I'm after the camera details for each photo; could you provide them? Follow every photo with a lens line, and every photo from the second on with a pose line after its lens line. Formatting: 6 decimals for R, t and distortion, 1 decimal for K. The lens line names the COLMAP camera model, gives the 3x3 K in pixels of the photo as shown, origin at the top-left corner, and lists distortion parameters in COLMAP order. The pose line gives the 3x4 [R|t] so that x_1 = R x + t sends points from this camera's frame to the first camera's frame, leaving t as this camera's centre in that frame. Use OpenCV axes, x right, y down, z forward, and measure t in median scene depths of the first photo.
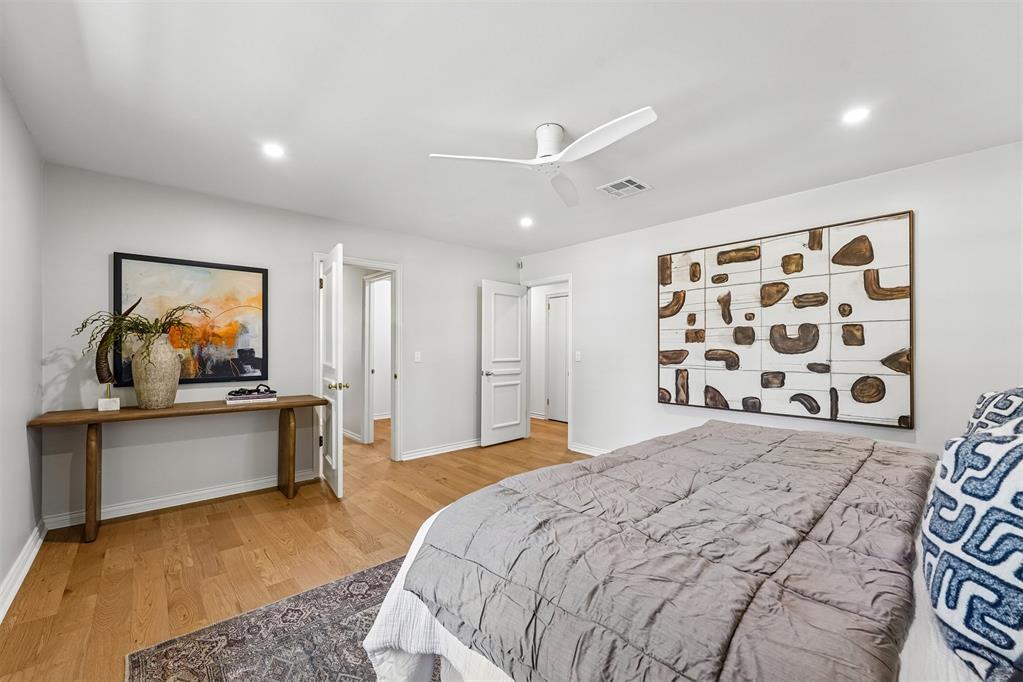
lens RADIAL K [[410.5, 0, 511.5], [0, 410.5, 345.4], [0, 0, 1]] dist [-0.000221, 0.000103]
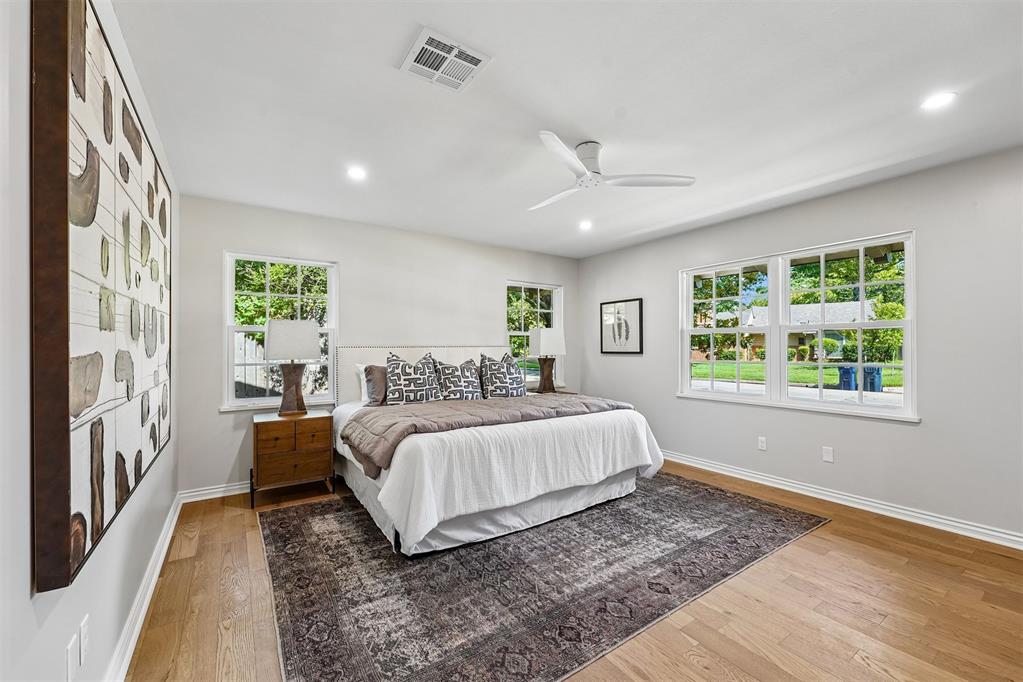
lens RADIAL K [[410.5, 0, 516.0], [0, 410.5, 344.3], [0, 0, 1]] dist [-0.000221, 0.000103]
pose [[-0.989709, -0.005255, 0.143000, 0.089508], [-0.006577, 0.999940, -0.008774, 0.002901], [-0.142945, -0.009624, -0.989684, 1.432630]]
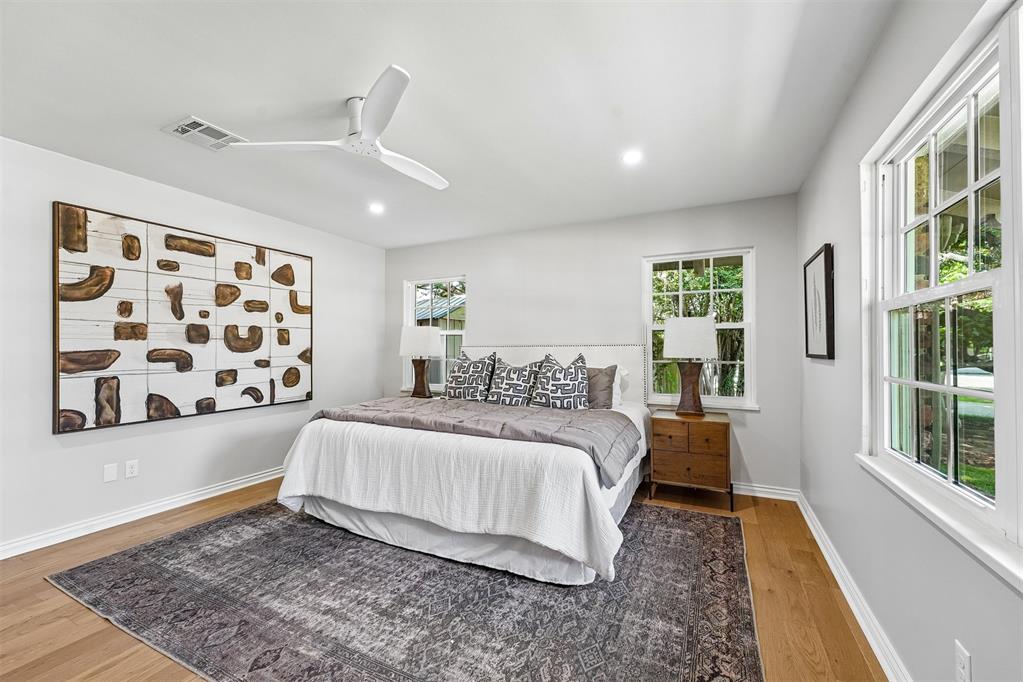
lens RADIAL K [[410.5, 0, 513.1], [0, 410.5, 343.9], [0, 0, 1]] dist [-0.000221, 0.000103]
pose [[-0.365039, 0.007025, 0.930966, -0.583643], [-0.004271, 0.999948, -0.009220, 0.004901], [-0.930983, -0.007342, -0.364990, 0.693885]]
